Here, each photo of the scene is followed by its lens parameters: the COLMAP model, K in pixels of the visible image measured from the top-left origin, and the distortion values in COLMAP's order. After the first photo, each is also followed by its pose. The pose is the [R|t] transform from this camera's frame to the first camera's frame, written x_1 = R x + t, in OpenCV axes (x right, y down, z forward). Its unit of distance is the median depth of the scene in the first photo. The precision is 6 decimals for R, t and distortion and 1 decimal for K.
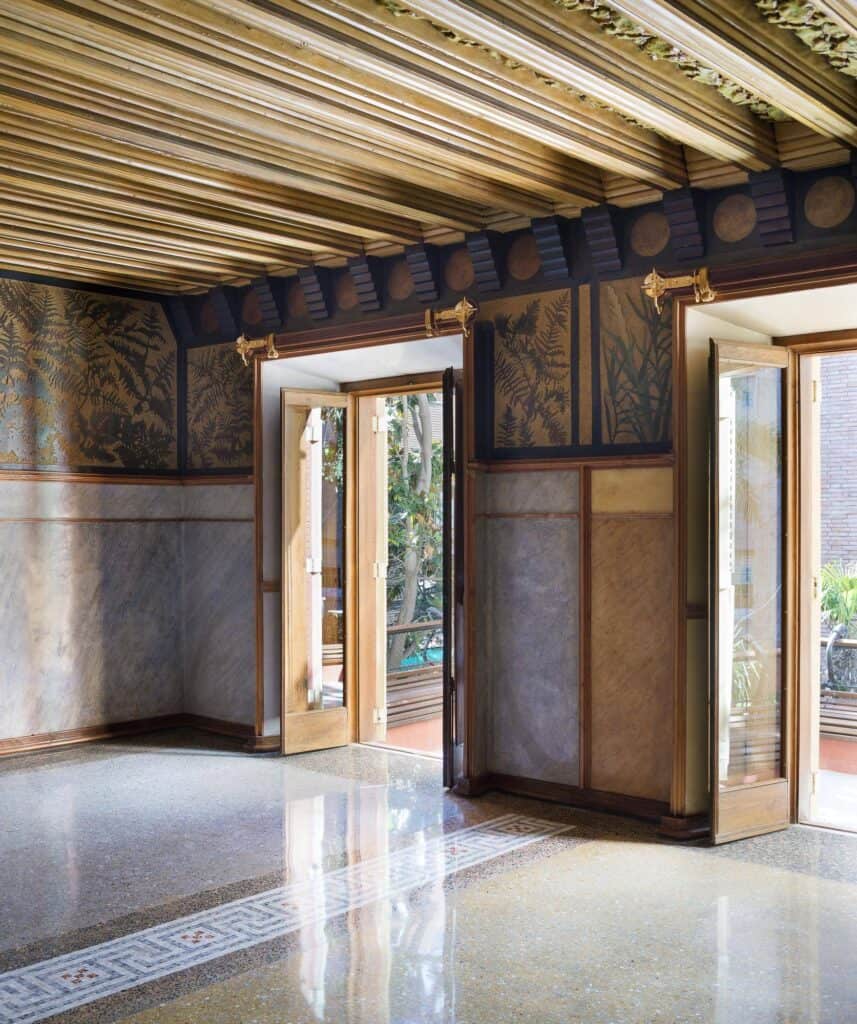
lens RADIAL K [[1131.9, 0, 428.7], [0, 1131.9, 513.8], [0, 0, 1]] dist [-0.035081, 0.000000]
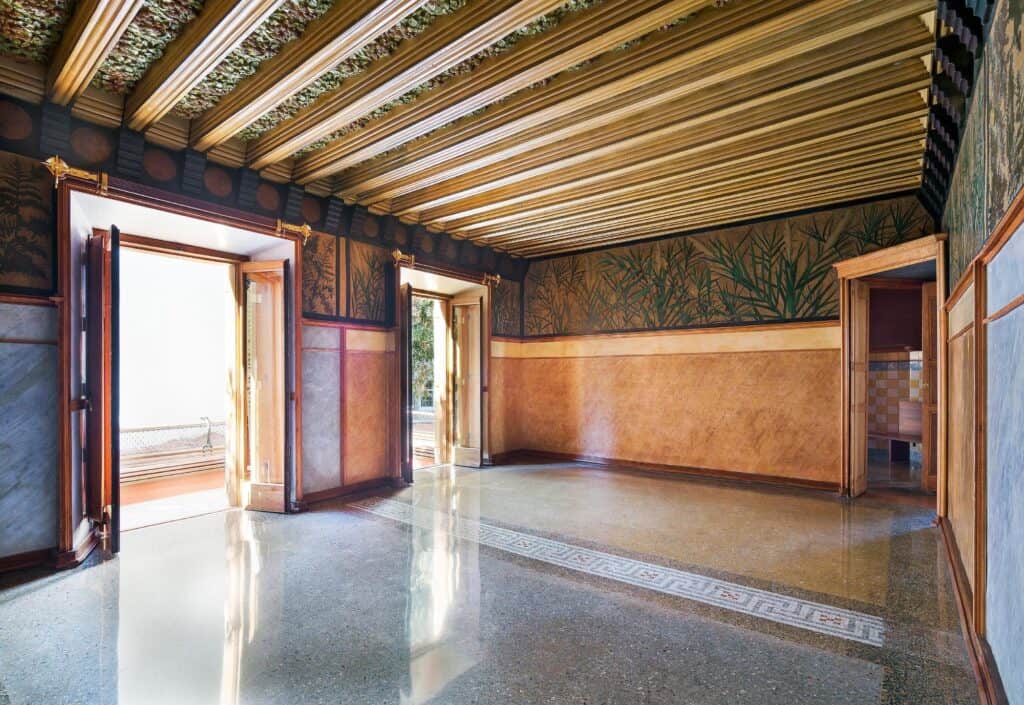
lens RADIAL K [[490.5, 0, 521.7], [0, 490.5, 374.7], [0, 0, 1]] dist [0.000763, 0.000008]
pose [[-0.074902, 0.005218, 0.997177, -0.763861], [0.006613, 0.999967, -0.004736, 0.049940], [-0.997169, 0.006239, -0.074934, 0.746535]]
